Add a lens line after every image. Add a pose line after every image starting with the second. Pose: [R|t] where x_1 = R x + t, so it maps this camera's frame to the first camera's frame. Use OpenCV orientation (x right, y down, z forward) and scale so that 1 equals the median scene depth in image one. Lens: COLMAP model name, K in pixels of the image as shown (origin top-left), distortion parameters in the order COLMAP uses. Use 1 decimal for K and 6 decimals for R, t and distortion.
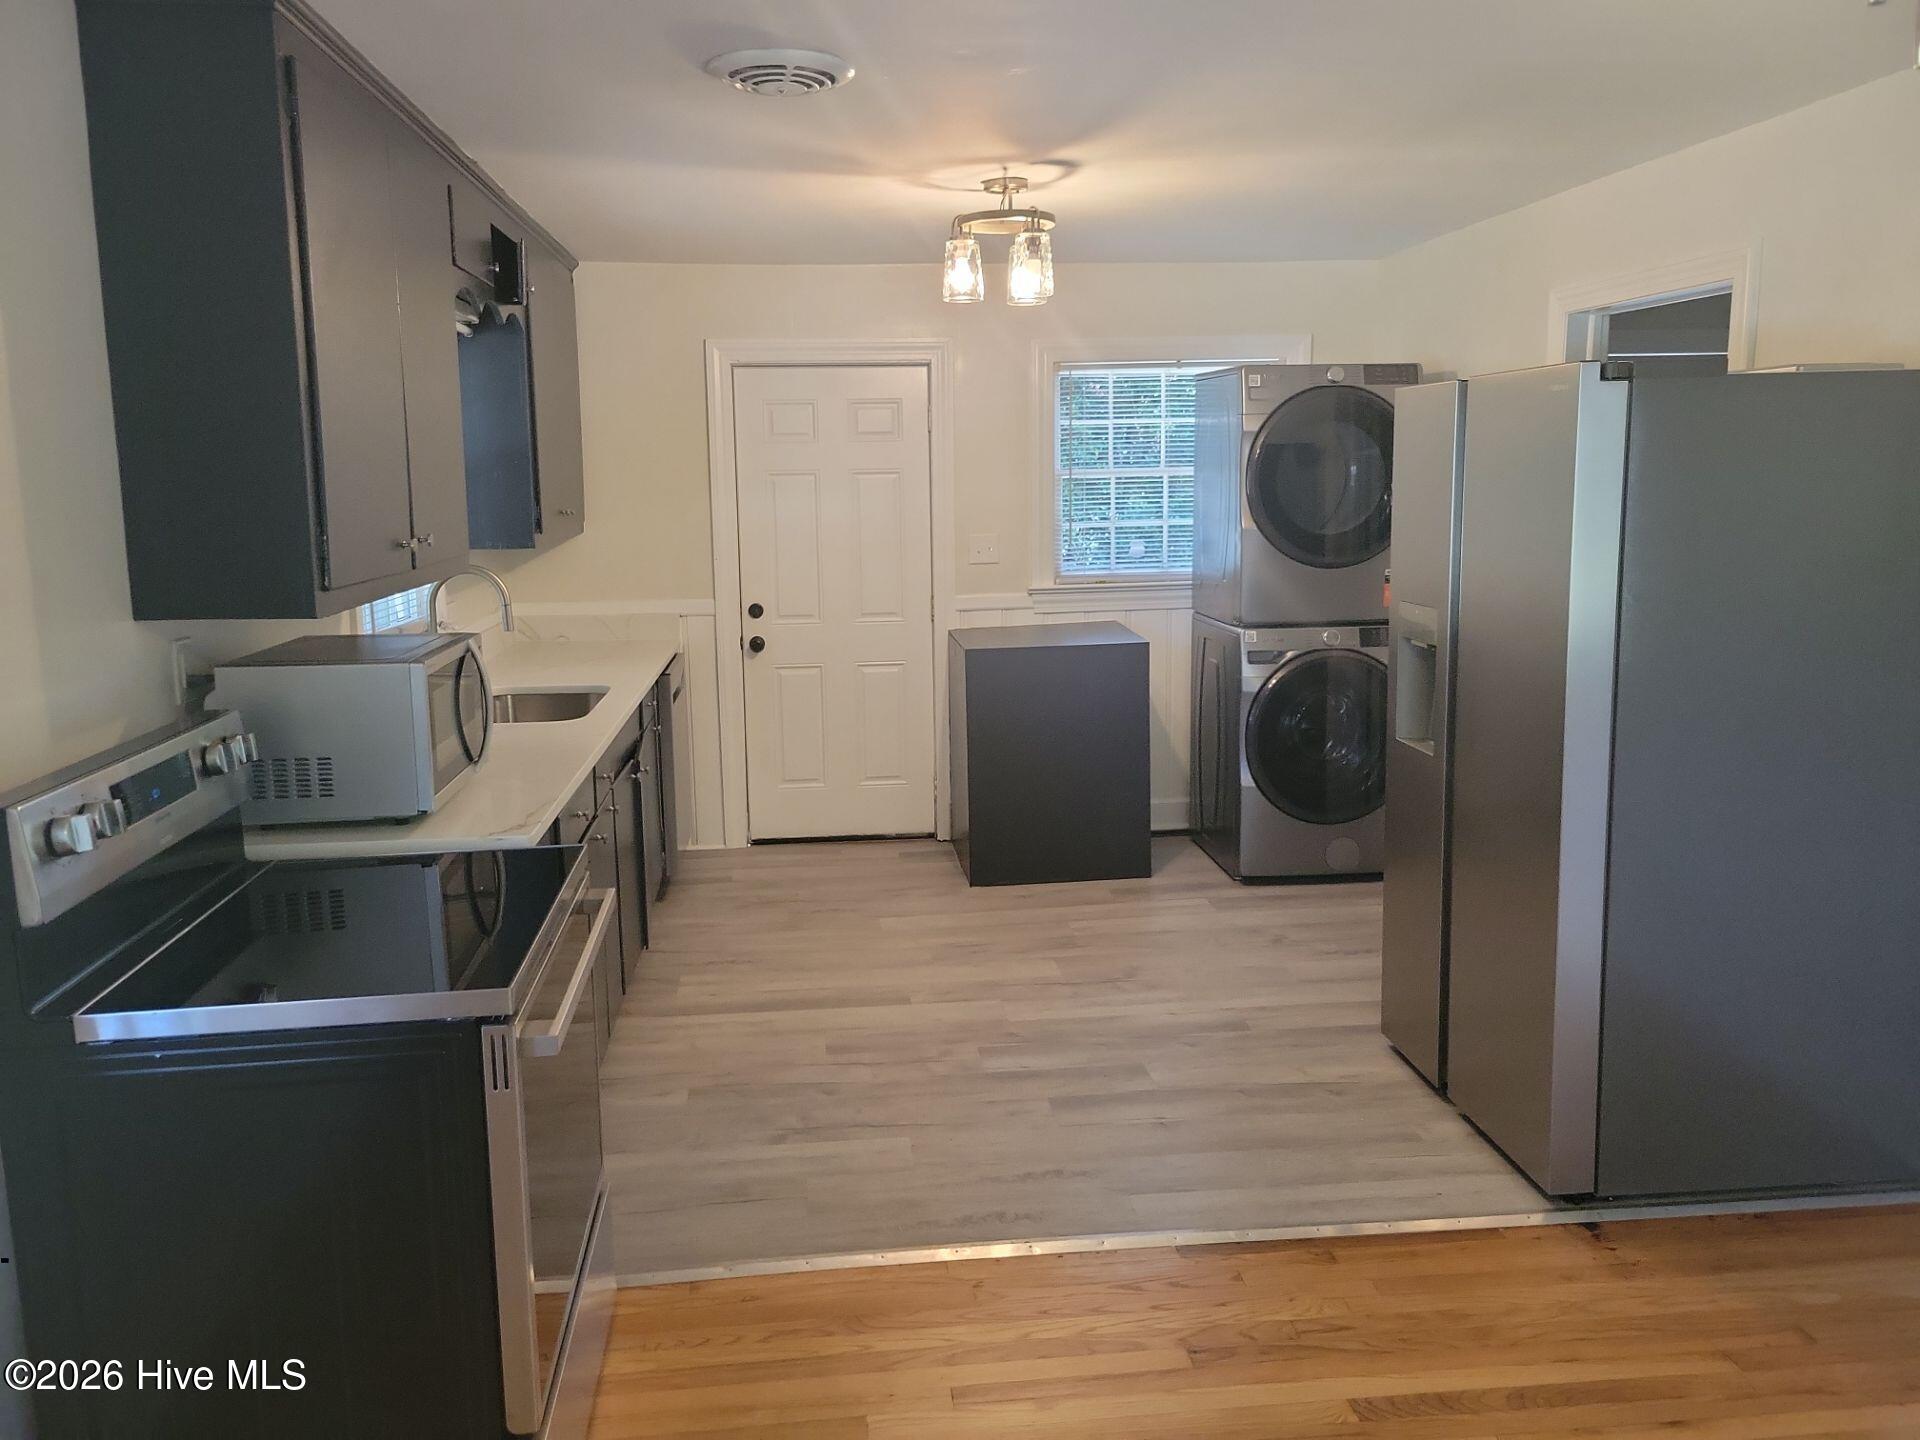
lens RADIAL K [[1459.3, 0, 945.5], [0, 1459.3, 667.9], [0, 0, 1]] dist [0.029208, -0.001003]
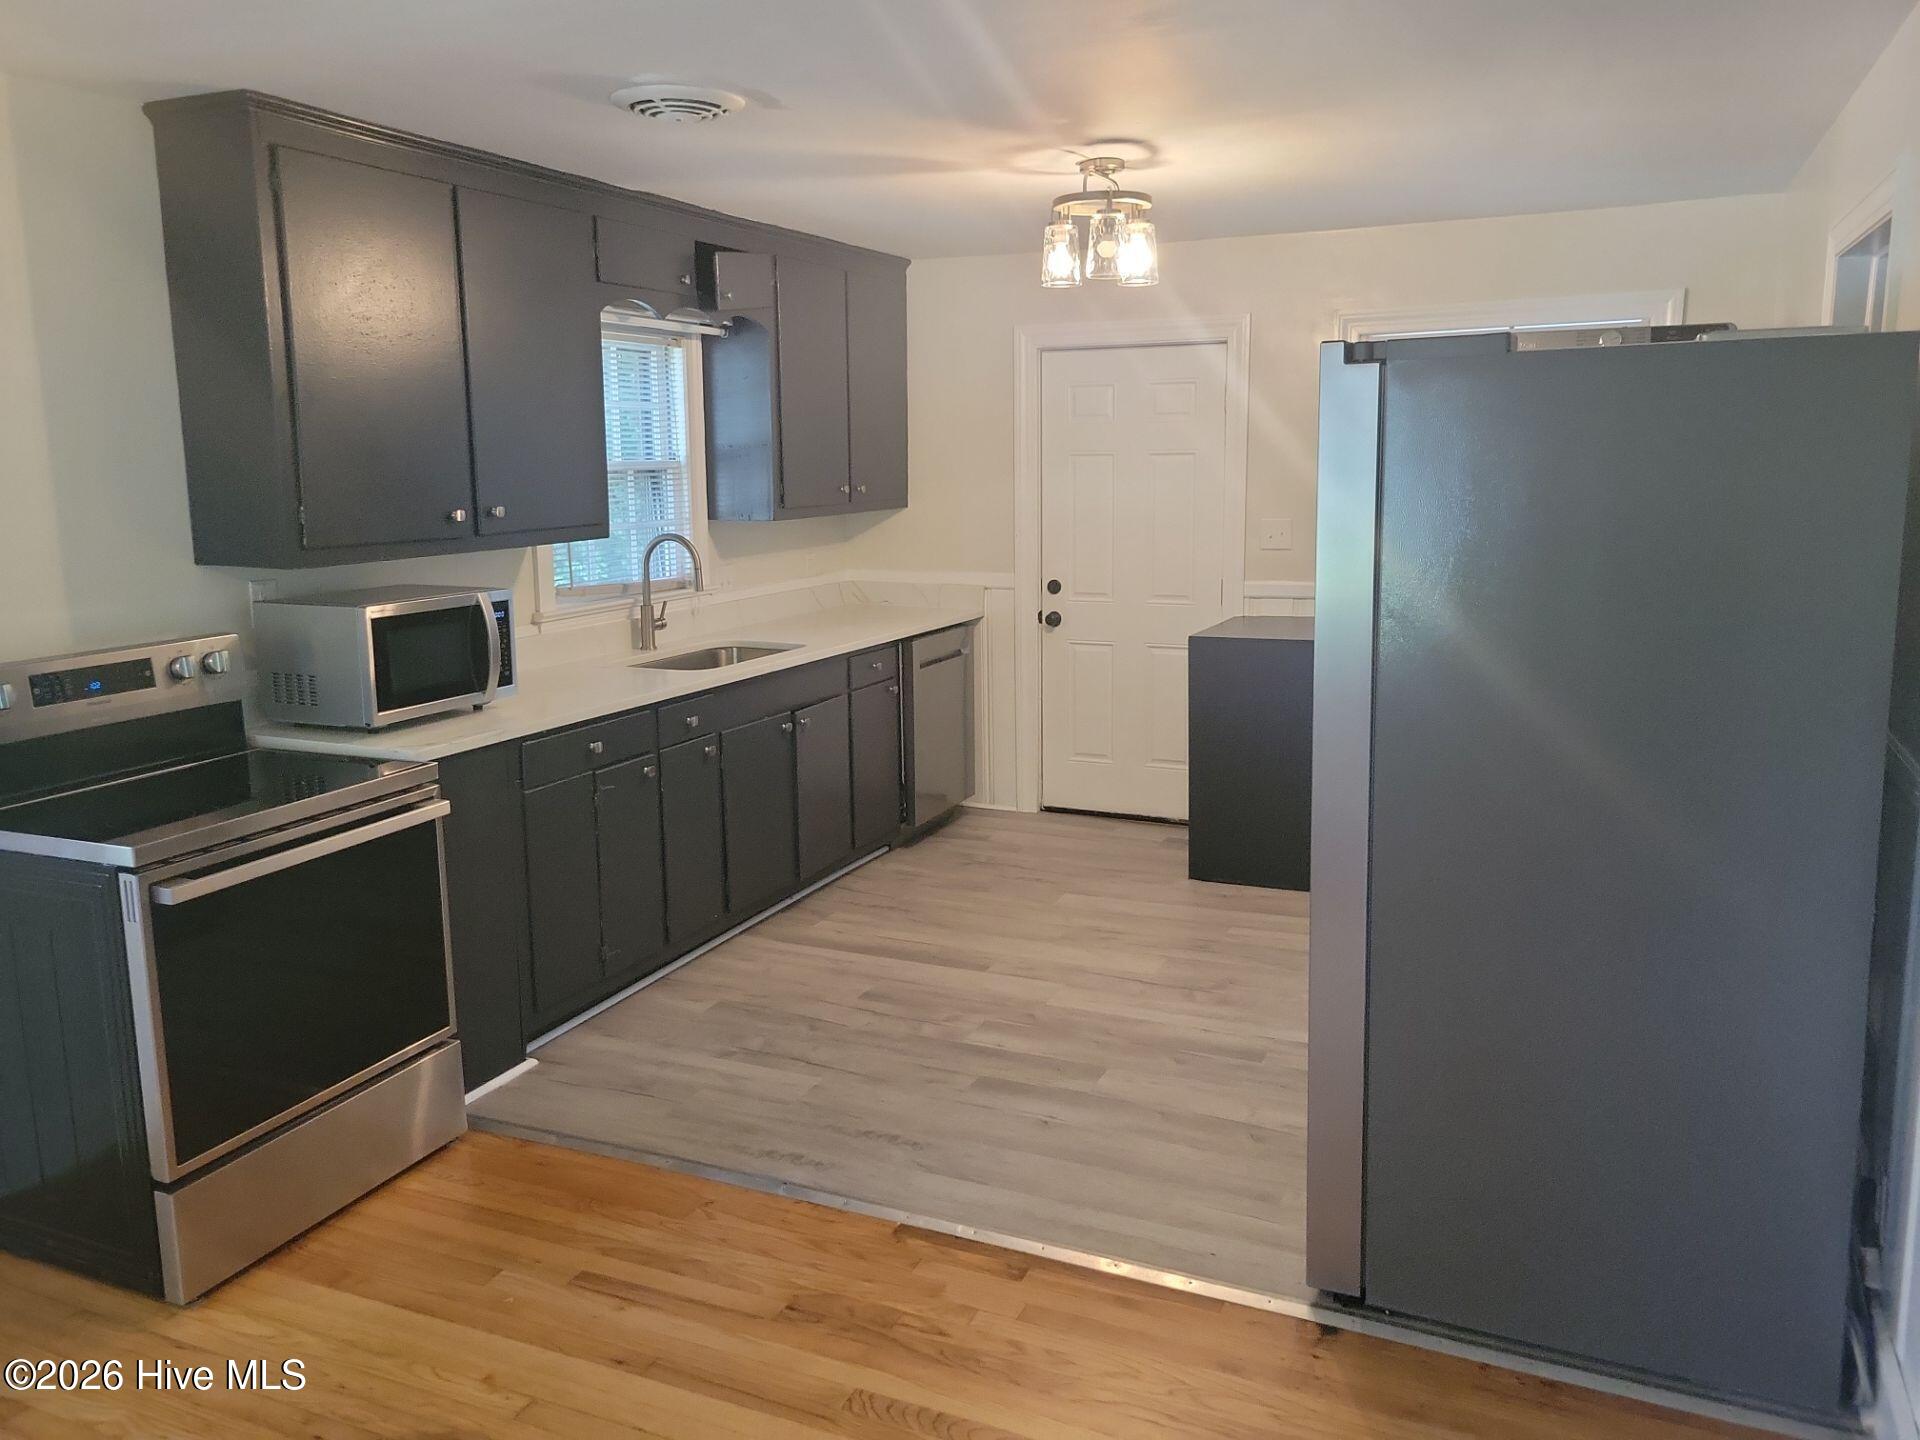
lens RADIAL K [[1459.3, 0, 945.5], [0, 1459.3, 667.9], [0, 0, 1]] dist [0.029208, -0.001003]
pose [[0.864495, 0.078851, -0.496419, 0.465137], [-0.069279, 0.996885, 0.037698, -0.022319], [0.497845, 0.001802, 0.867264, 0.092293]]
